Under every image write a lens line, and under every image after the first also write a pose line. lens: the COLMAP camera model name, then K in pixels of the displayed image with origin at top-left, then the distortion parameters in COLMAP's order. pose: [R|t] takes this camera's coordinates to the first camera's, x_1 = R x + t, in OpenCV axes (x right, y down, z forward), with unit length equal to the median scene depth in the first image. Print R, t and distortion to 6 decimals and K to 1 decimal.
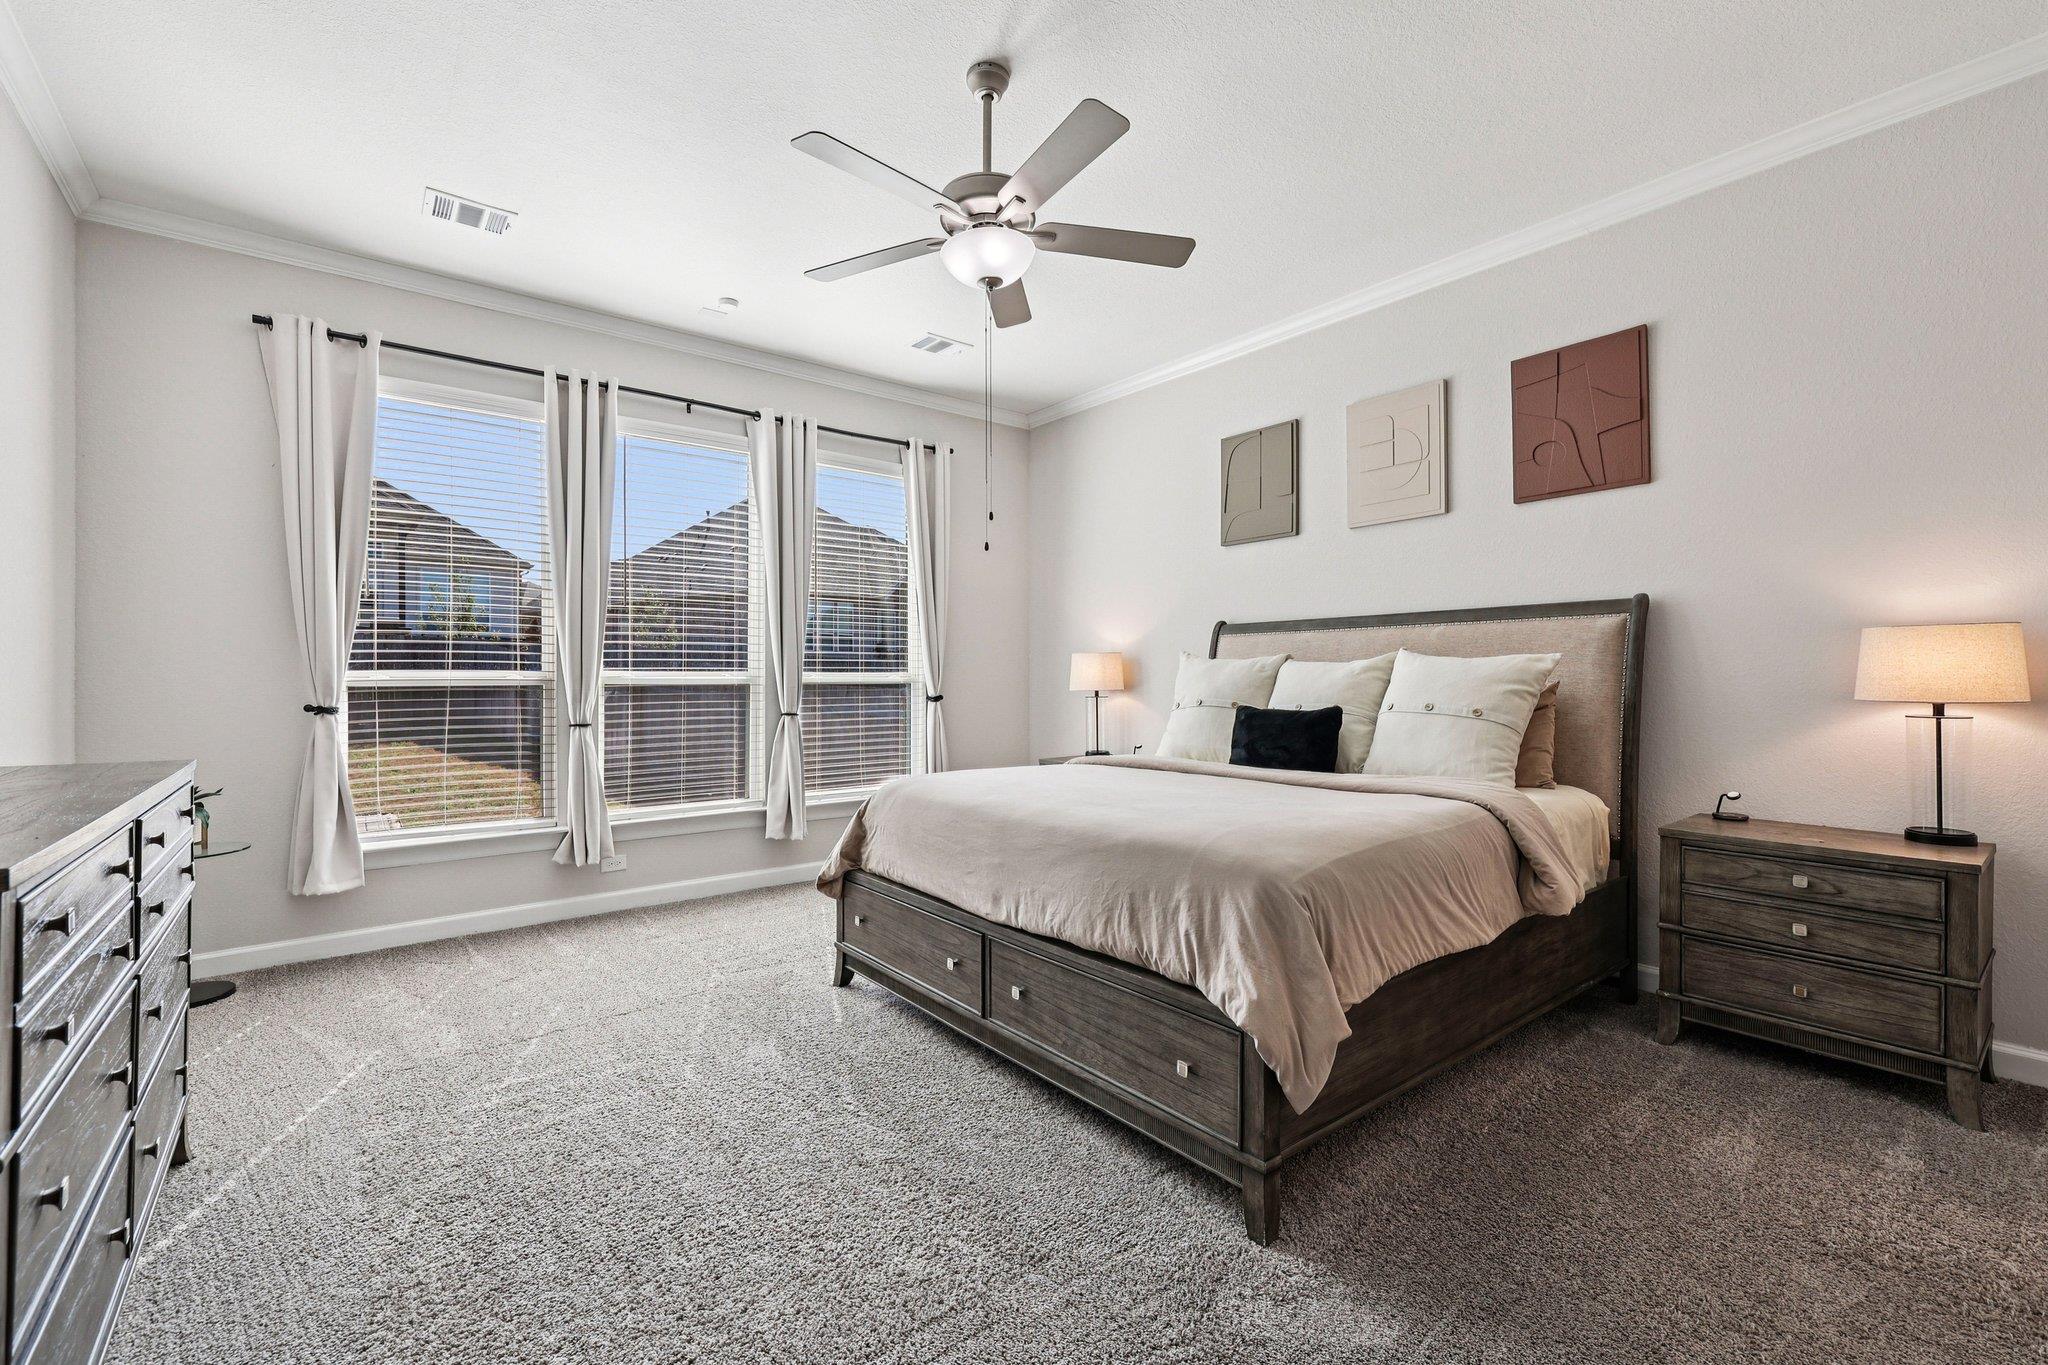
lens RADIAL K [[883.8, 0, 1036.3], [0, 883.8, 679.3], [0, 0, 1]] dist [-0.004849, 0.000192]
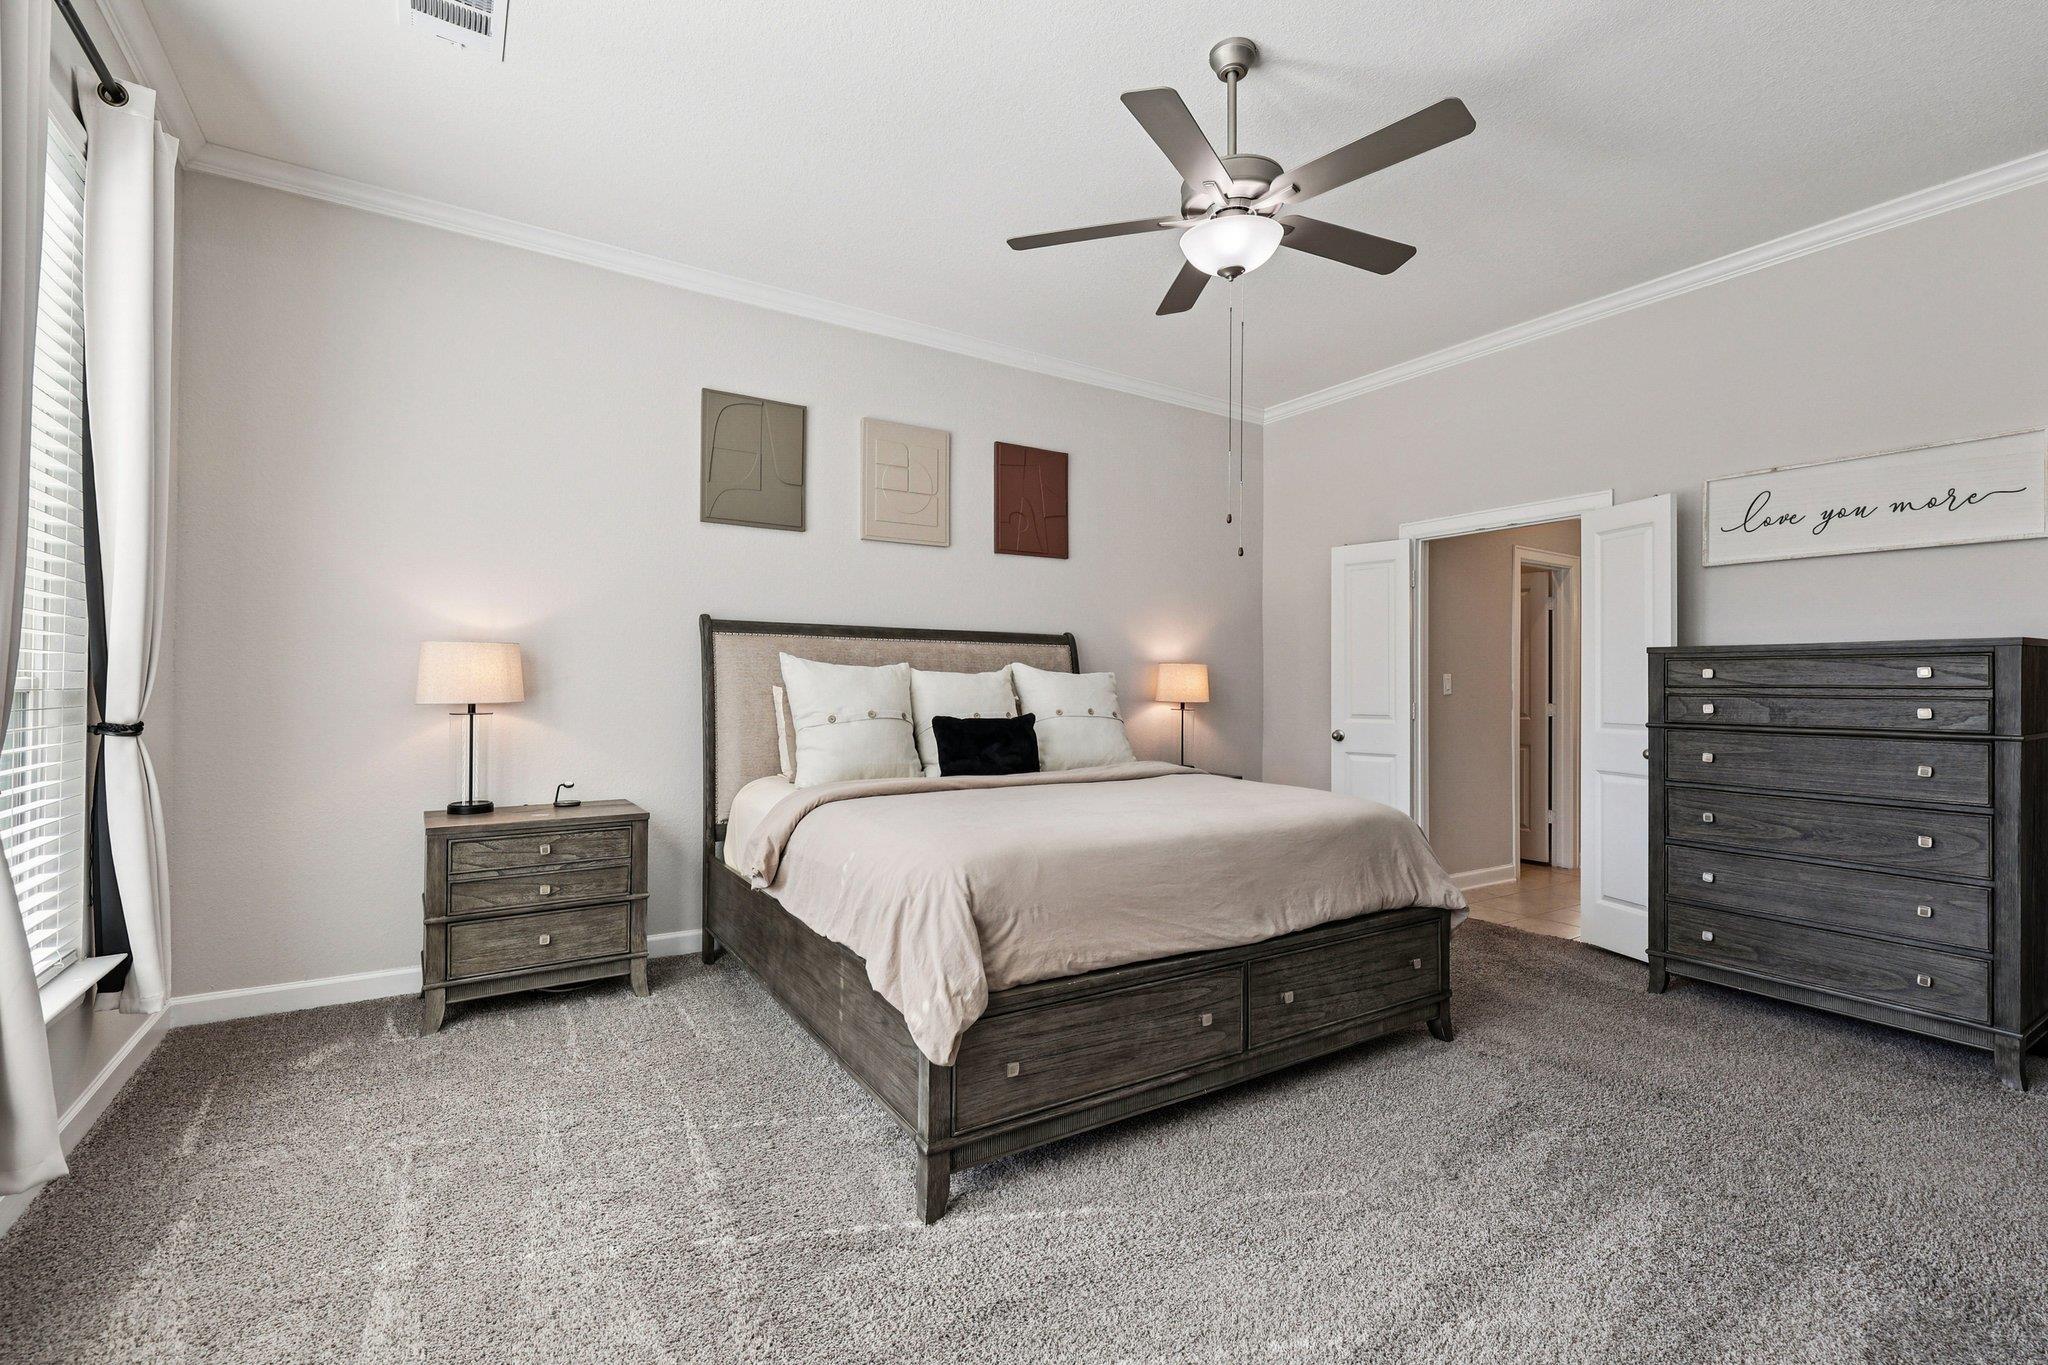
lens RADIAL K [[883.8, 0, 1033.0], [0, 883.8, 685.3], [0, 0, 1]] dist [-0.004849, 0.000192]
pose [[0.098318, -0.001162, 0.995154, -0.721343], [-0.010548, 0.999942, 0.002209, -0.007467], [-0.995099, -0.010714, 0.098300, 0.794150]]
